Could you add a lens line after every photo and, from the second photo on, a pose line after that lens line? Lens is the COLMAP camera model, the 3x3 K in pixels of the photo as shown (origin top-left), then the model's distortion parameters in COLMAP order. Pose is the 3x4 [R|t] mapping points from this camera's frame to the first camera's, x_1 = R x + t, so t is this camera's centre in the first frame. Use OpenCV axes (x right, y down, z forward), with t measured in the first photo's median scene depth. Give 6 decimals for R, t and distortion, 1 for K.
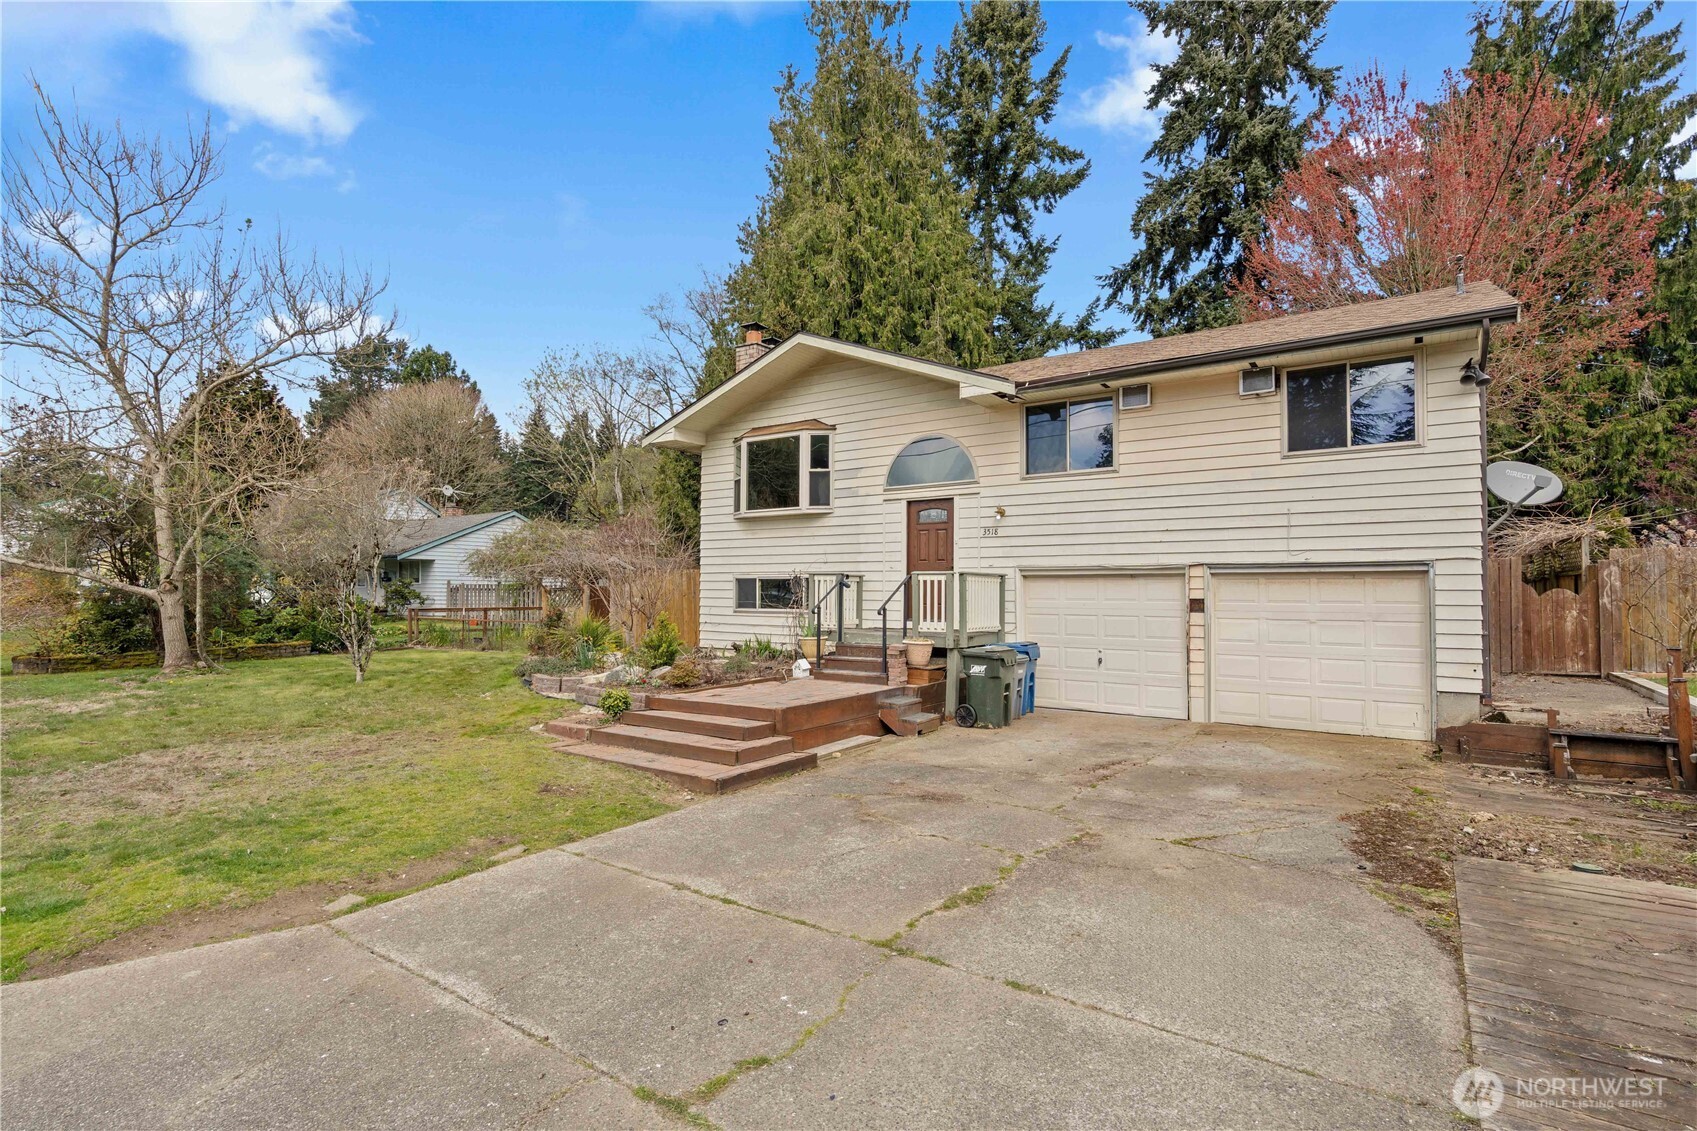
lens RADIAL K [[849.8, 0, 846.9], [0, 849.8, 569.5], [0, 0, 1]] dist [-0.002794, 0.002527]
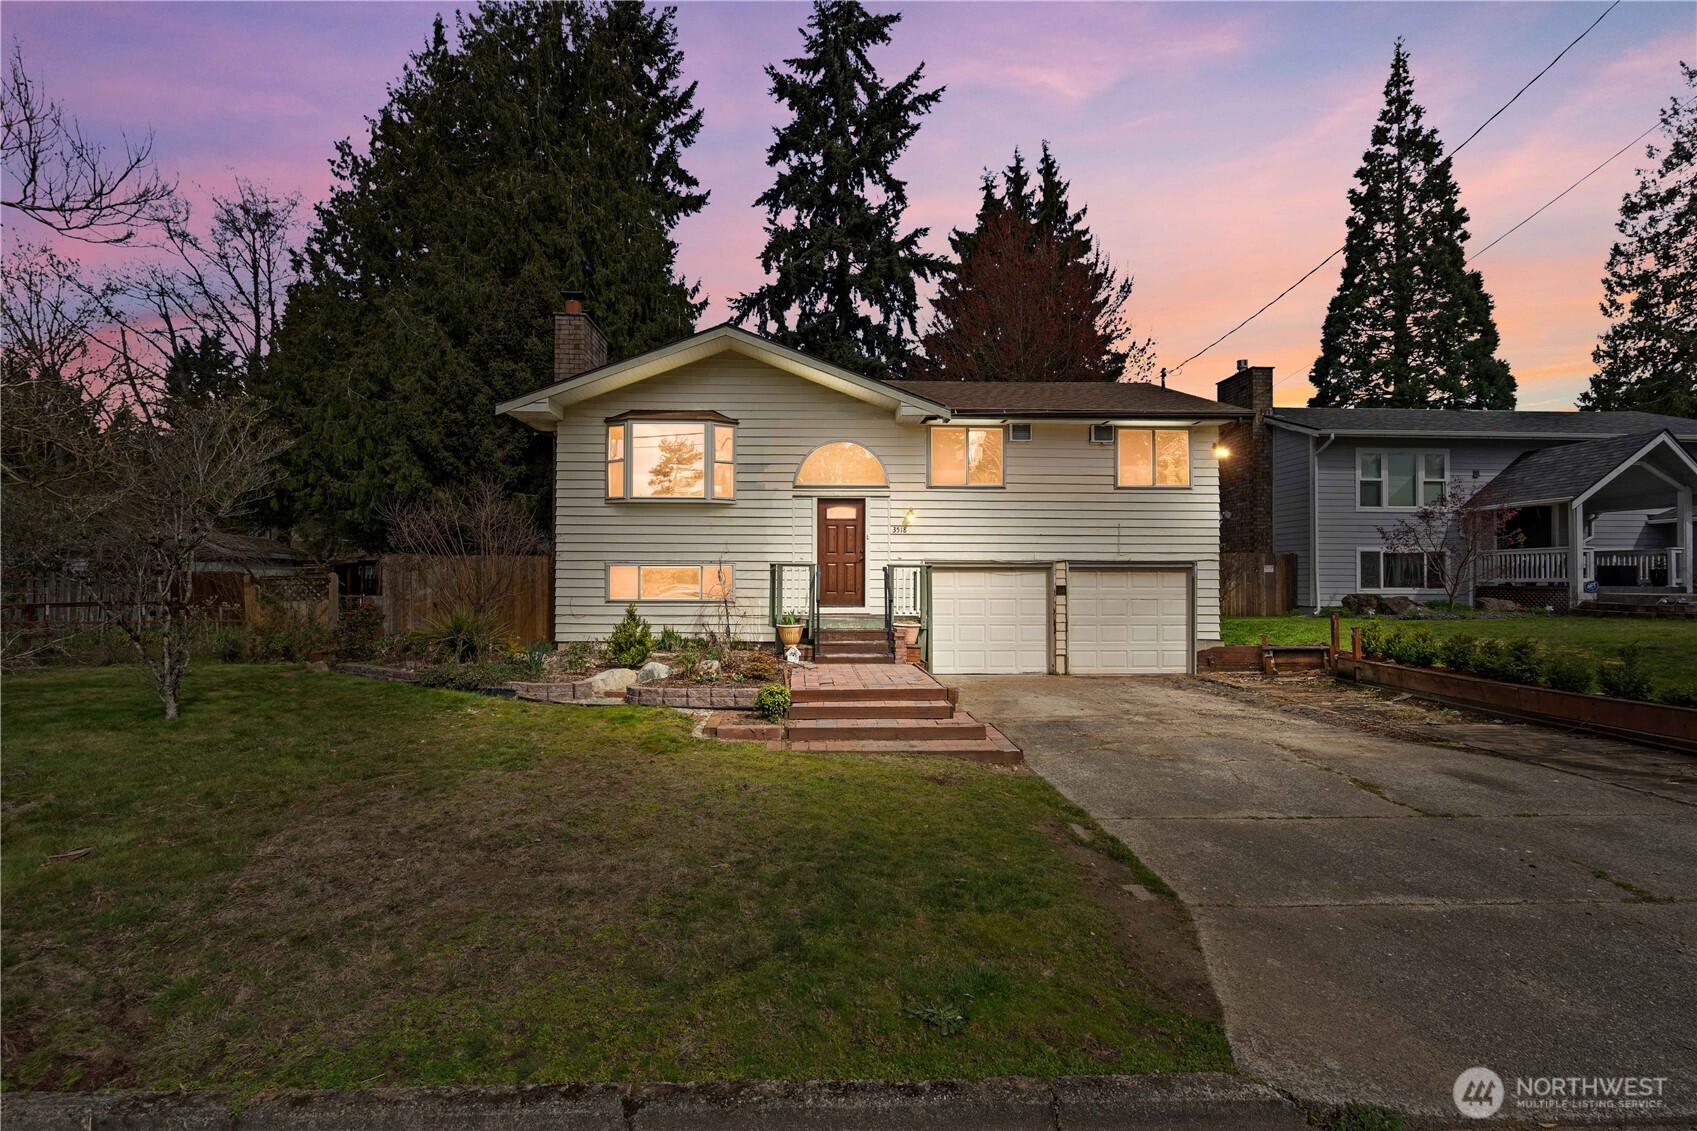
lens RADIAL K [[784.8, 0, 847.8], [0, 784.8, 567.1], [0, 0, 1]] dist [-0.002836, 0.001562]
pose [[0.783954, 0.006099, 0.620789, -0.637153], [-0.017039, 0.999786, 0.011694, -0.004603], [-0.620585, -0.019745, 0.783890, 0.206254]]
